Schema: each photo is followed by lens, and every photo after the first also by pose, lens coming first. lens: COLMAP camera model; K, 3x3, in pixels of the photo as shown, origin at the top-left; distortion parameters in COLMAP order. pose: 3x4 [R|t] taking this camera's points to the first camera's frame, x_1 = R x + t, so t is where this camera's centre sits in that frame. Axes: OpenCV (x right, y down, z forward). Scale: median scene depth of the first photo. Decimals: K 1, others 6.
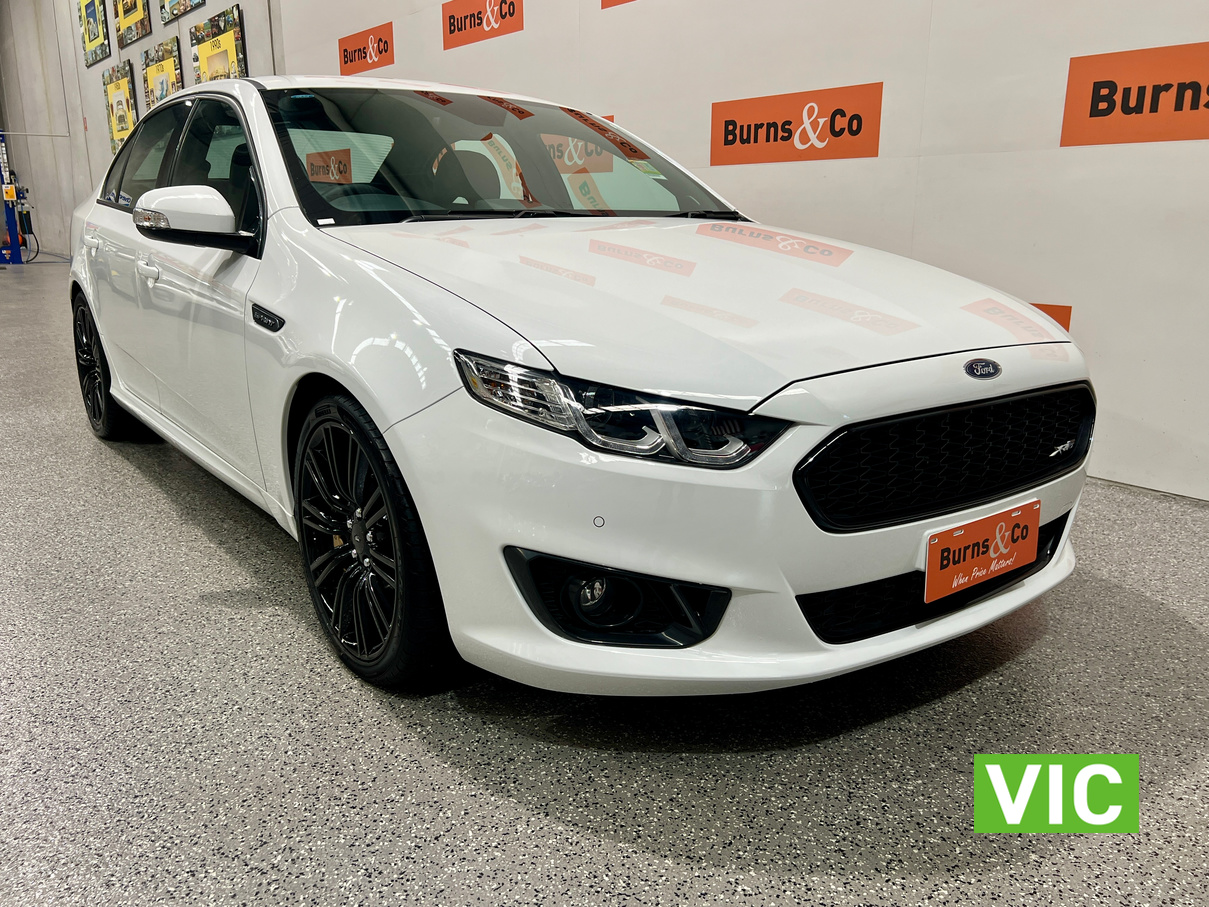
lens RADIAL K [[975.0, 0, 602.2], [0, 975.0, 454.7], [0, 0, 1]] dist [0.034709, -0.021783]
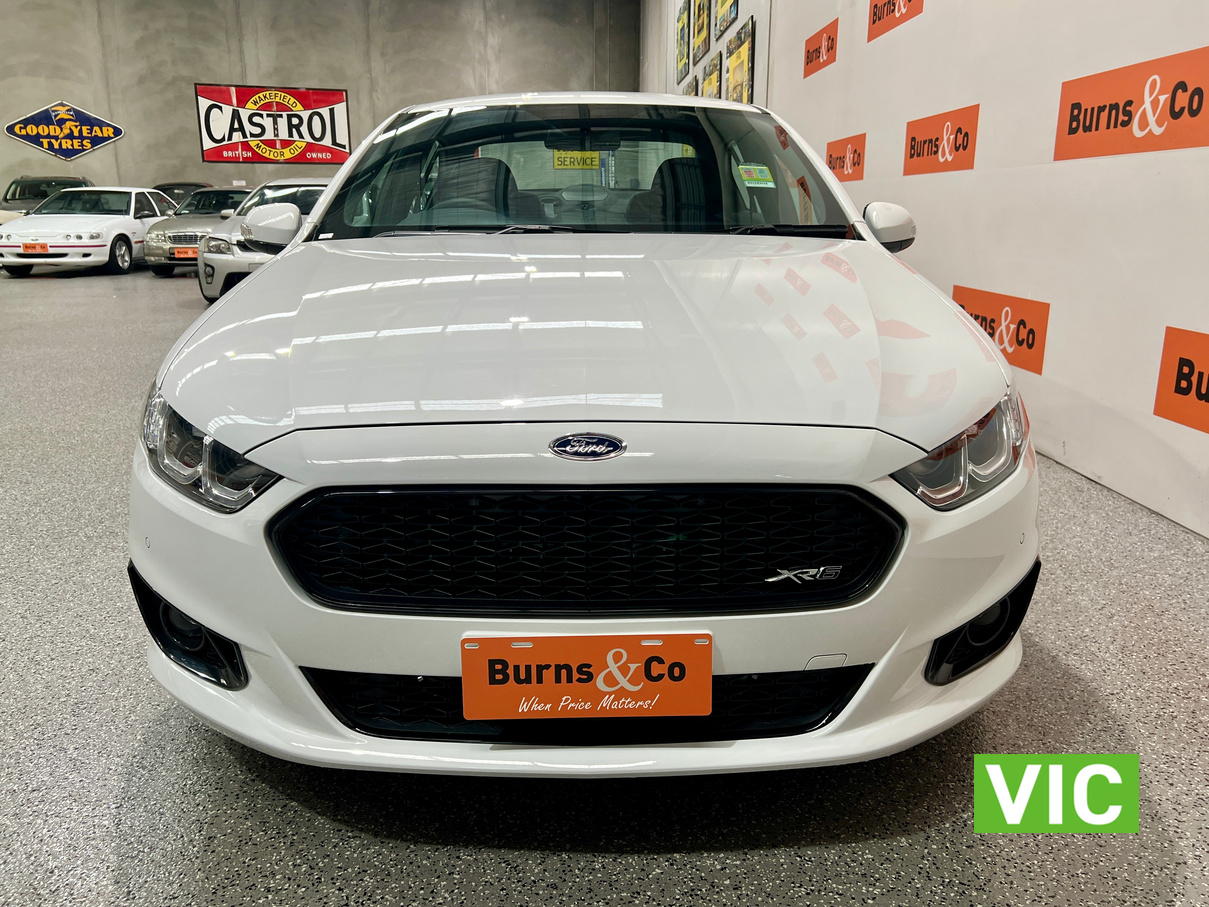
lens RADIAL K [[975.0, 0, 599.0], [0, 975.0, 453.8], [0, 0, 1]] dist [0.034709, -0.021783]
pose [[0.810626, 0.140850, -0.568372, 0.347245], [-0.139507, 0.989145, 0.046154, -0.049385], [0.568703, 0.041878, 0.821476, 0.155170]]
